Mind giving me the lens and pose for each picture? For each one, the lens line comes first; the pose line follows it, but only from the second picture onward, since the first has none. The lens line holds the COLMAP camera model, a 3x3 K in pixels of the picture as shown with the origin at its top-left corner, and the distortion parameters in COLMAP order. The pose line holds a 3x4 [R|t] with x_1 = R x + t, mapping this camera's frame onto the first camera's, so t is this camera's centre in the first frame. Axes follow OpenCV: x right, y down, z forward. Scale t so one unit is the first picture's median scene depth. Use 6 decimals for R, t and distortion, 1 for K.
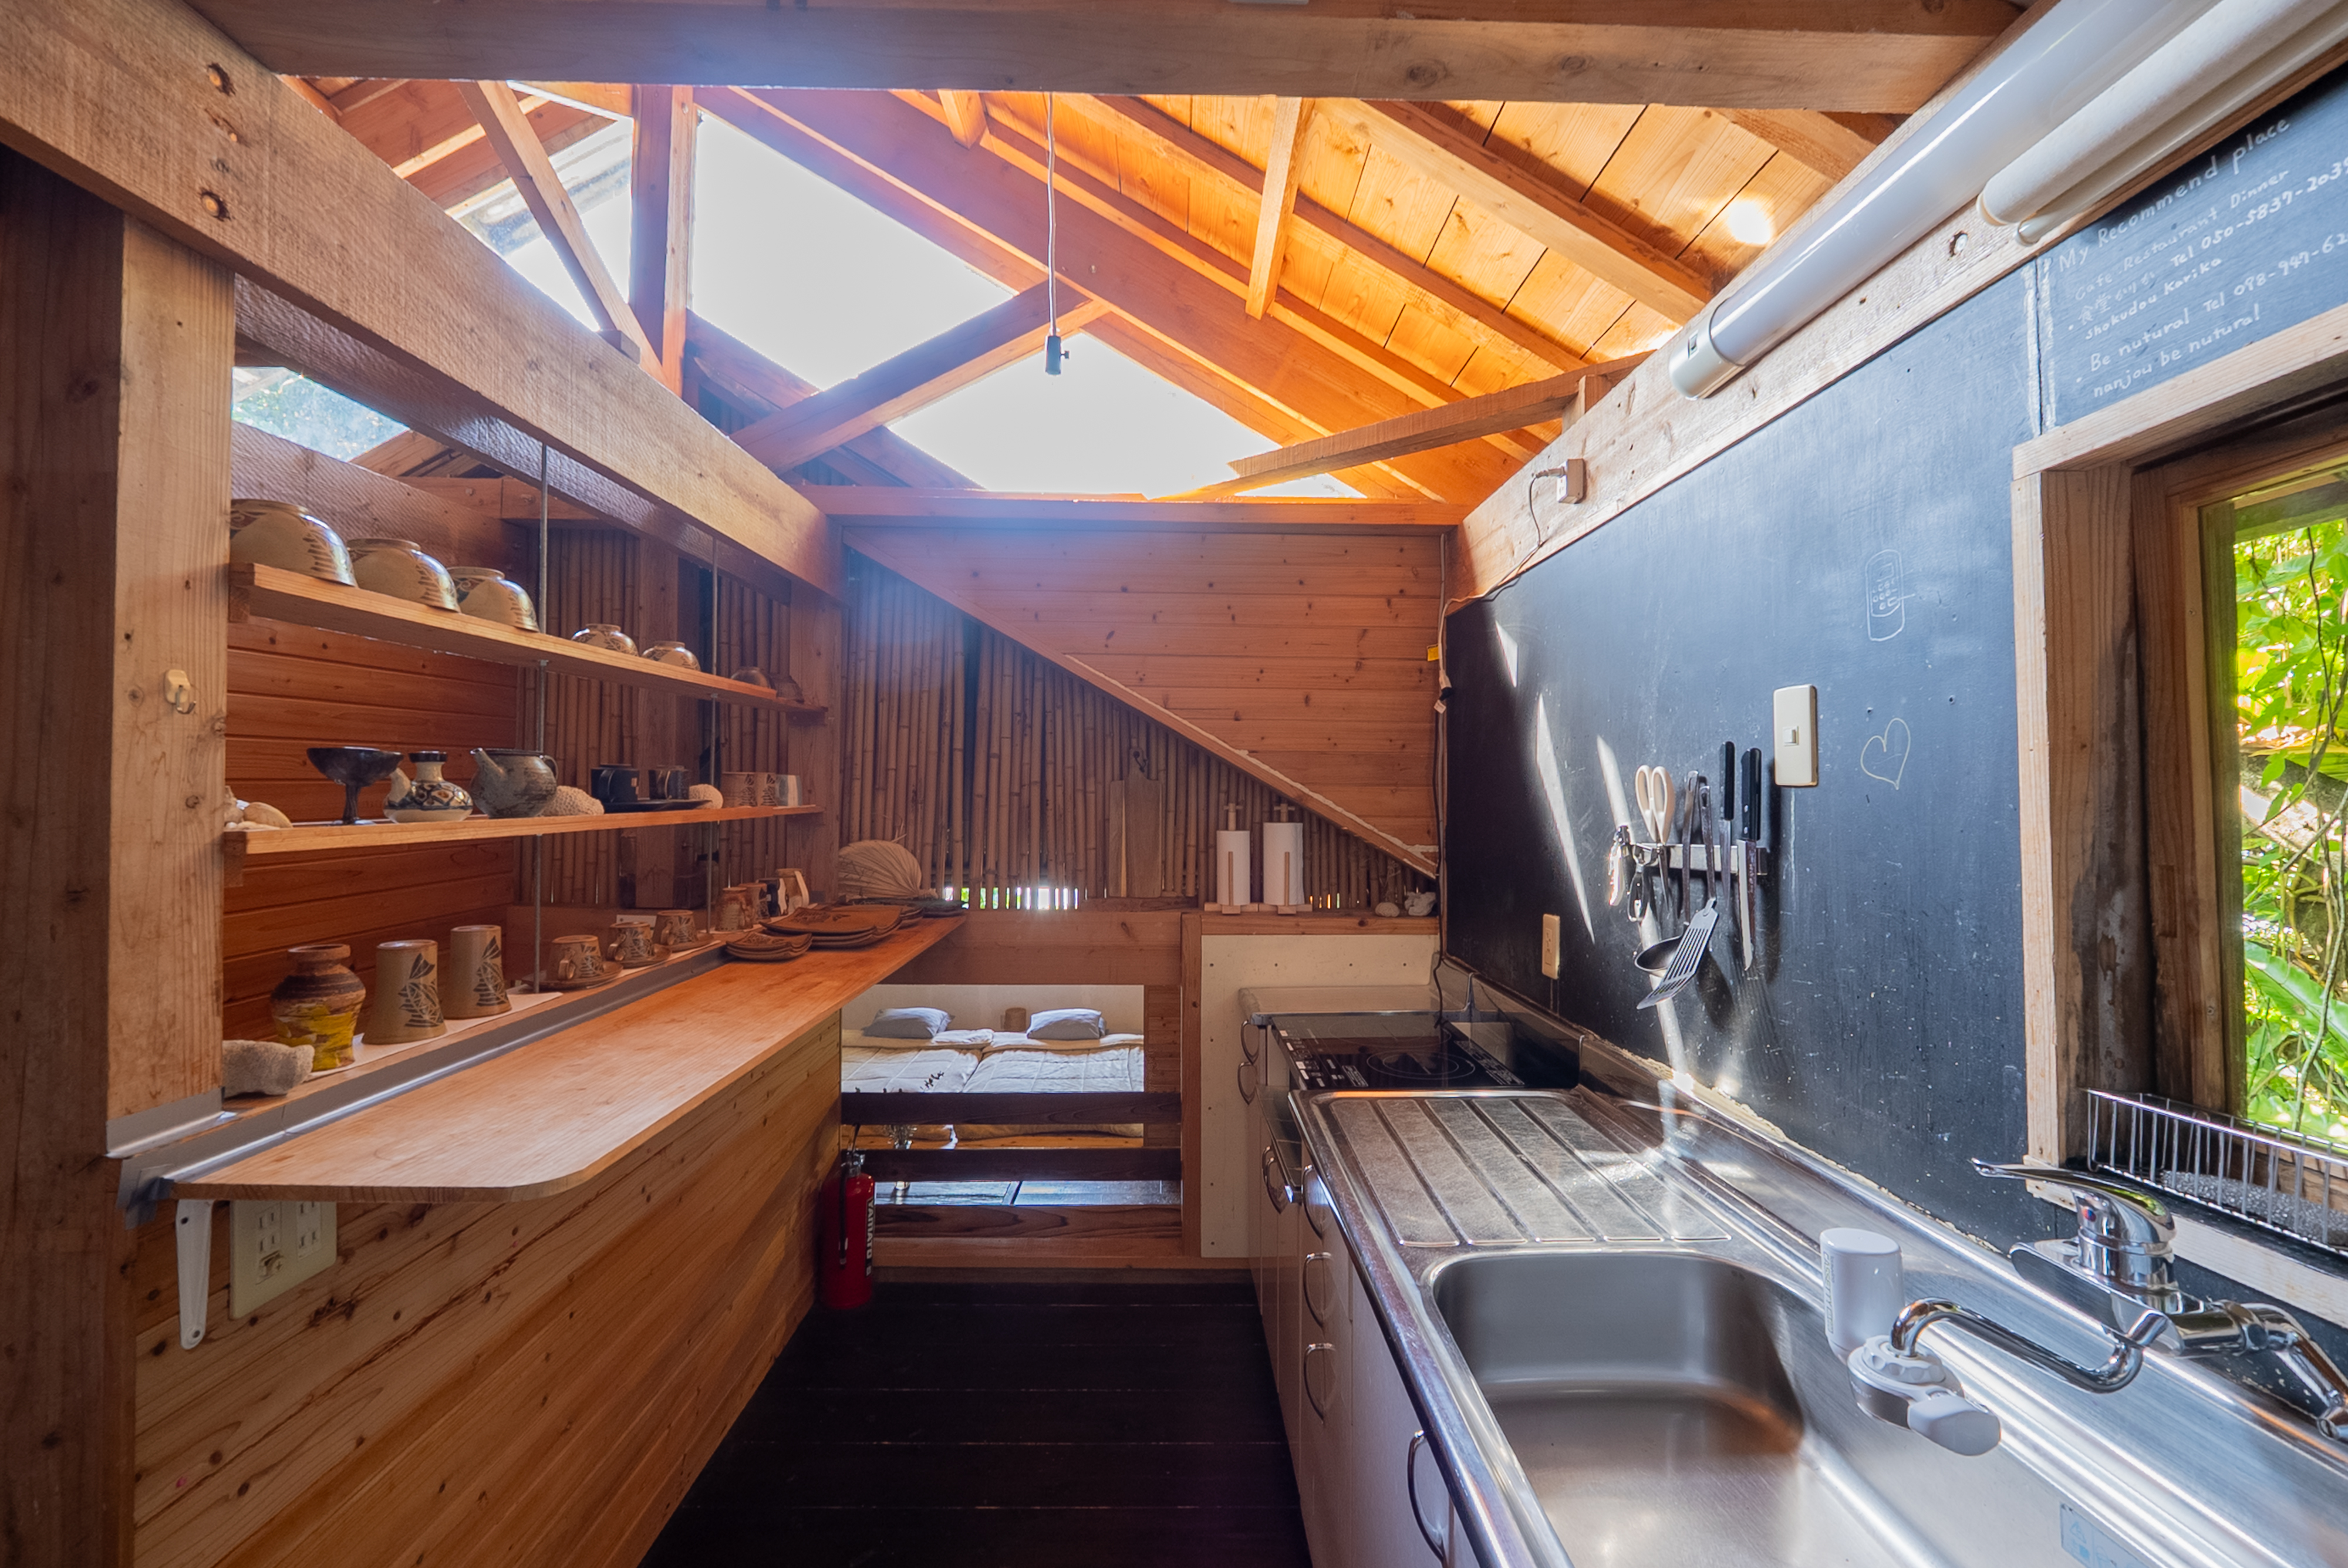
lens RADIAL K [[991.7, 0, 1182.8], [0, 991.7, 779.3], [0, 0, 1]] dist [-0.002084, -0.001143]
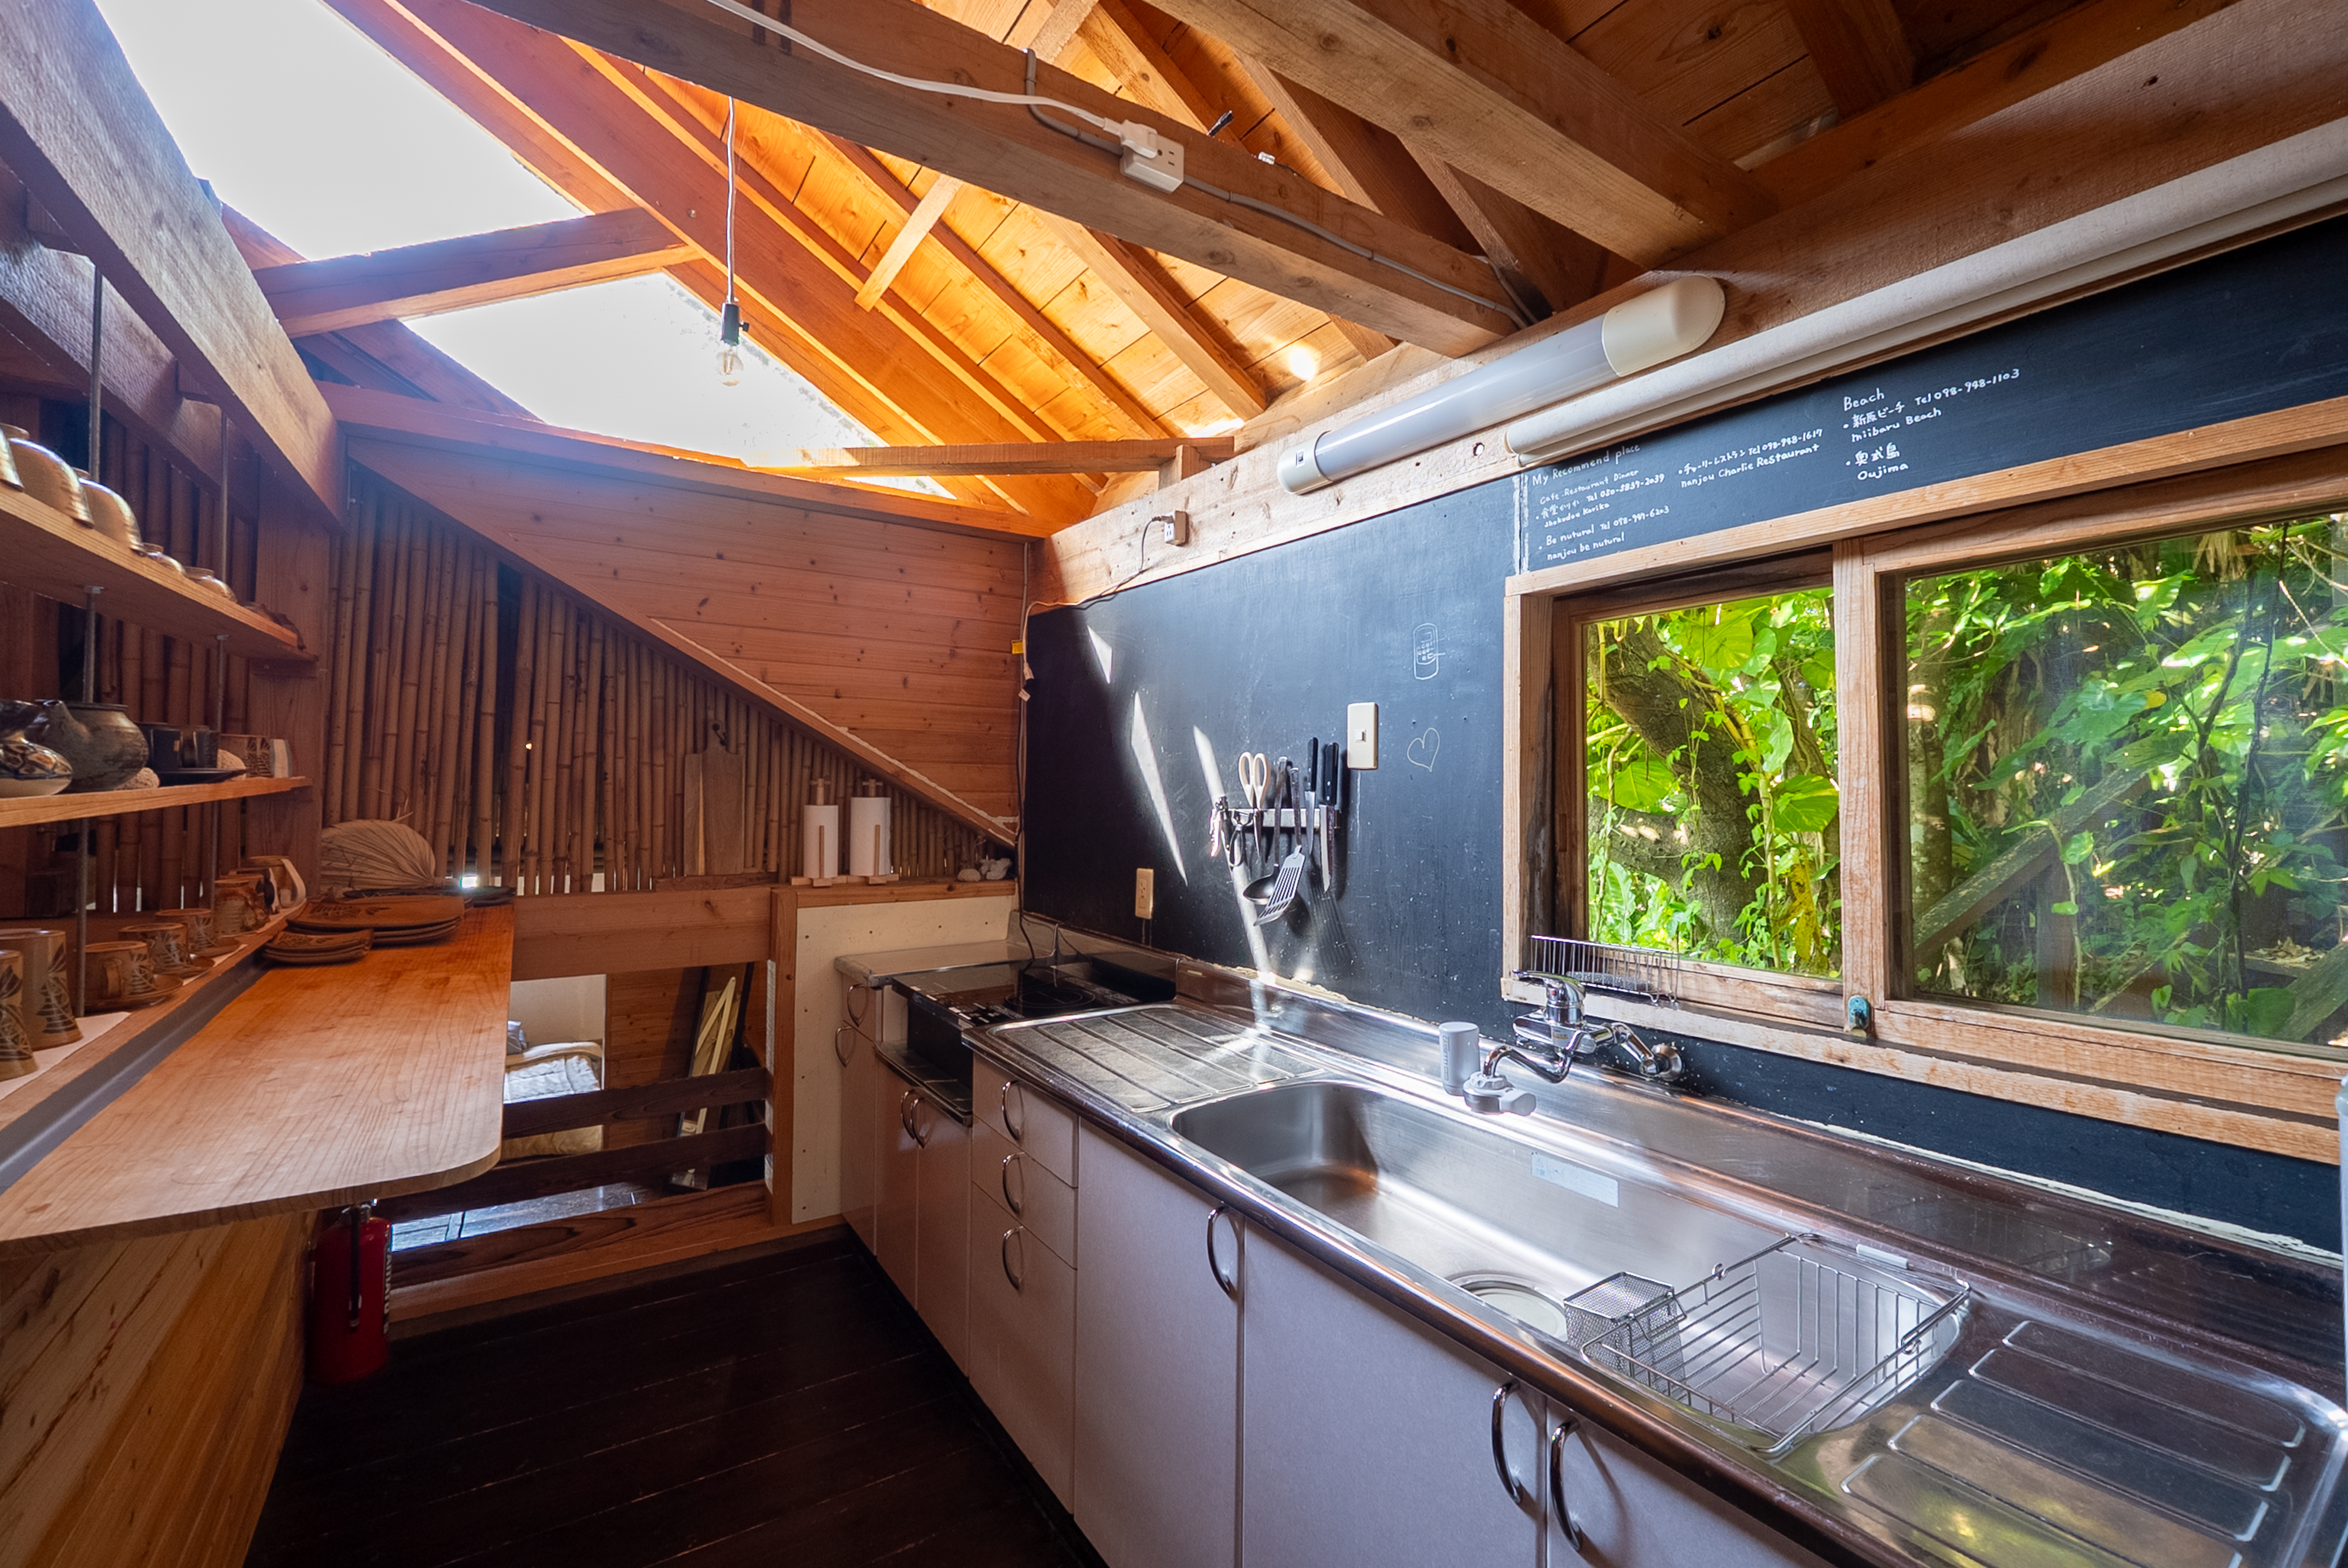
lens RADIAL K [[998.4, 0, 1174.0], [0, 998.4, 784.0], [0, 0, 1]] dist [-0.002087, -0.000190]
pose [[0.843459, 0.003892, 0.537179, -0.241022], [-0.018441, 0.999594, 0.021714, 0.001183], [-0.536877, -0.028221, 0.843189, -0.074313]]
